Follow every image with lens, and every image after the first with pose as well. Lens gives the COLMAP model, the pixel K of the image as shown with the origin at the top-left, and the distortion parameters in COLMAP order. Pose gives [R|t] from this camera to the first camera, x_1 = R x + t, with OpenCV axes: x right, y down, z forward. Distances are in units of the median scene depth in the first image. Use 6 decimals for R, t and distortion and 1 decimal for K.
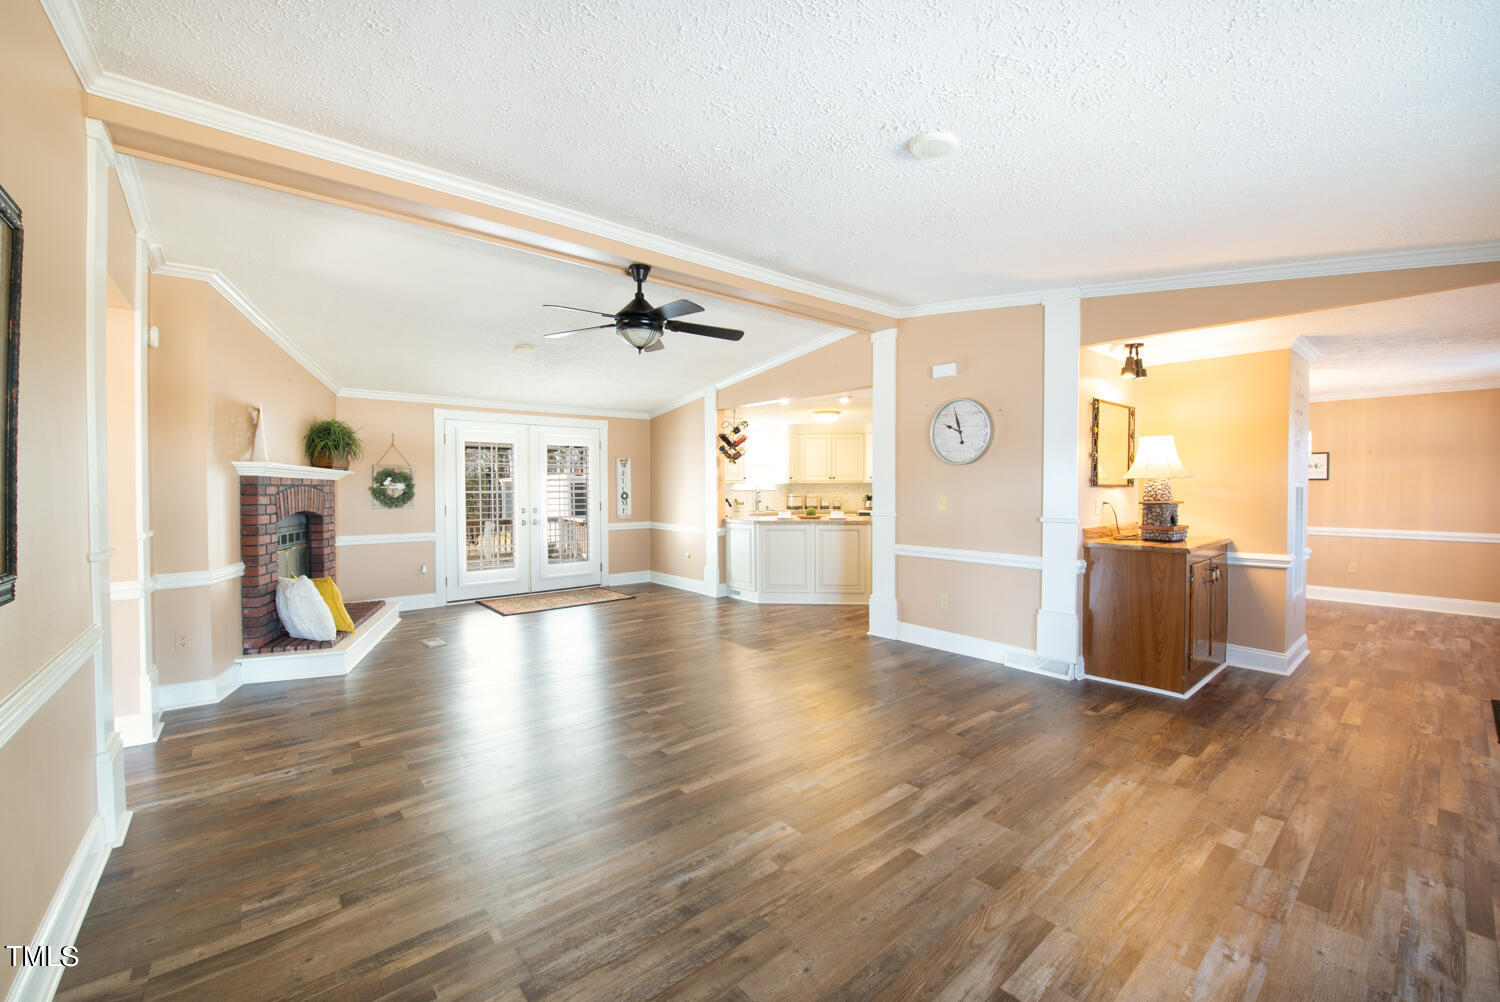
lens RADIAL K [[605.2, 0, 763.9], [0, 605.2, 496.8], [0, 0, 1]] dist [-0.014280, -0.000551]
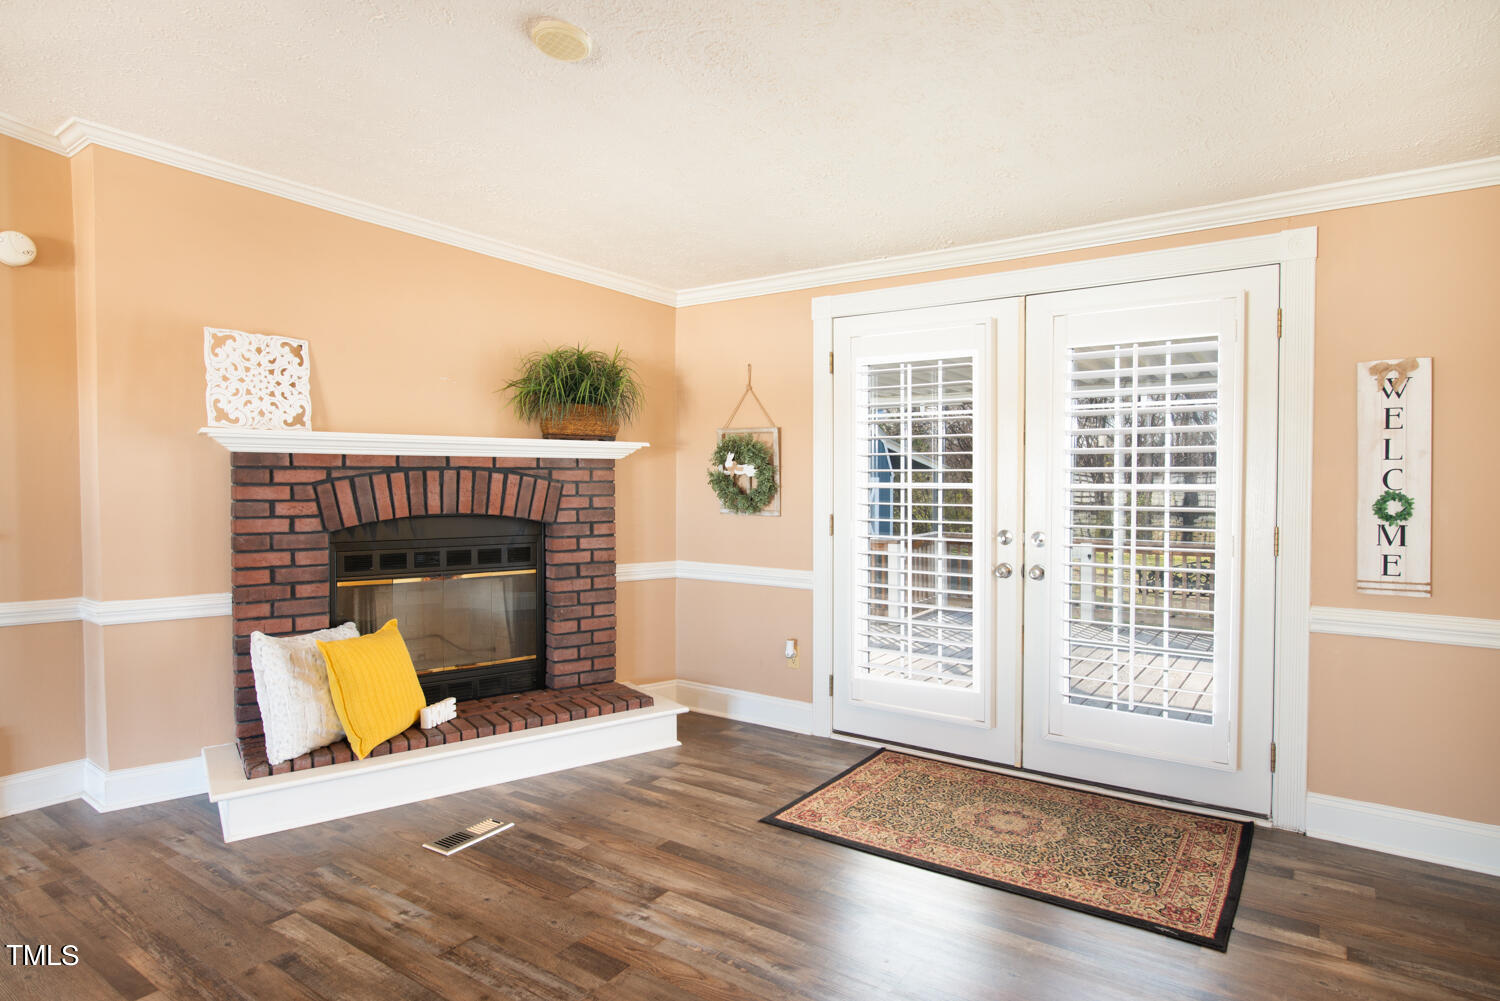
lens RADIAL K [[835.3, 0, 748.6], [0, 835.3, 496.7], [0, 0, 1]] dist [-0.004967, -0.001465]
pose [[0.246265, 0.026402, -0.968843, 0.074893], [-0.018258, 0.999578, 0.022598, -0.015768], [0.969030, 0.012124, 0.246643, 1.132398]]
